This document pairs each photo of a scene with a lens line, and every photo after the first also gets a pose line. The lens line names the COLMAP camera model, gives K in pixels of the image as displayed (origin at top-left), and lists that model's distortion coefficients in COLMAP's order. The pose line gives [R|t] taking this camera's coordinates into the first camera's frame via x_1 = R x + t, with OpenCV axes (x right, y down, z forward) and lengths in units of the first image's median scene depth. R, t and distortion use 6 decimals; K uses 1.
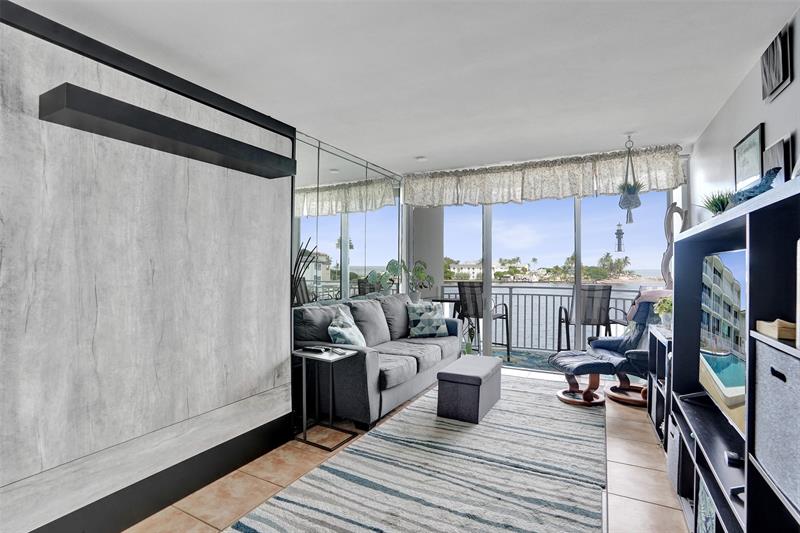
lens RADIAL K [[382.9, 0, 402.7], [0, 382.9, 263.7], [0, 0, 1]] dist [-0.080368, 0.038057]
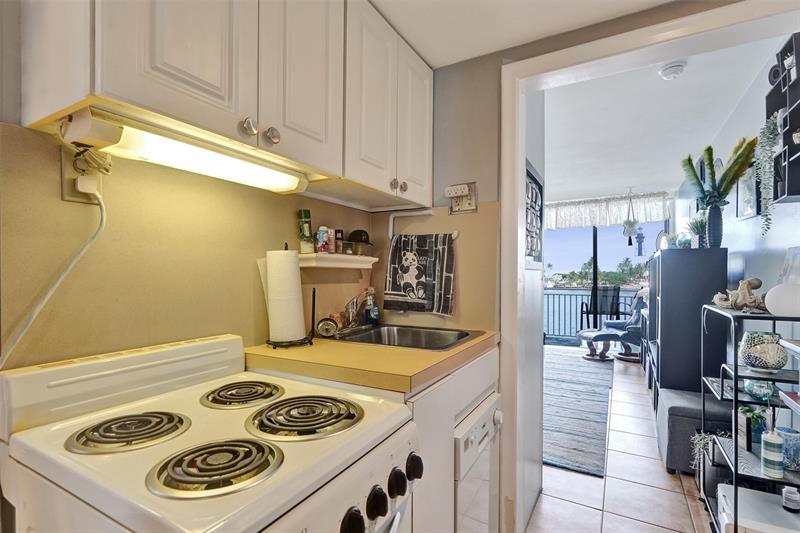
lens RADIAL K [[380.1, 0, 402.6], [0, 380.1, 276.7], [0, 0, 1]] dist [-0.002450, -0.000245]
pose [[0.999390, -0.005506, -0.034488, -0.291194], [0.006103, 0.999833, 0.017235, -0.011839], [0.034388, -0.017435, 0.999256, -0.627350]]
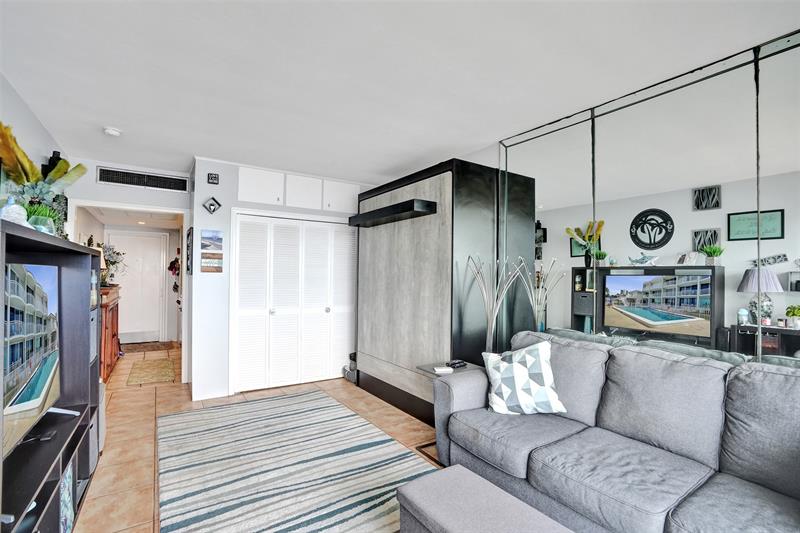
lens RADIAL K [[370.9, 0, 398.8], [0, 370.9, 271.5], [0, 0, 1]] dist [-0.000692, -0.000100]
pose [[-0.475643, -0.018935, -0.879435, 0.618806], [-0.004876, 0.999810, -0.018890, -0.004382], [0.879625, -0.004697, -0.475644, 1.127548]]
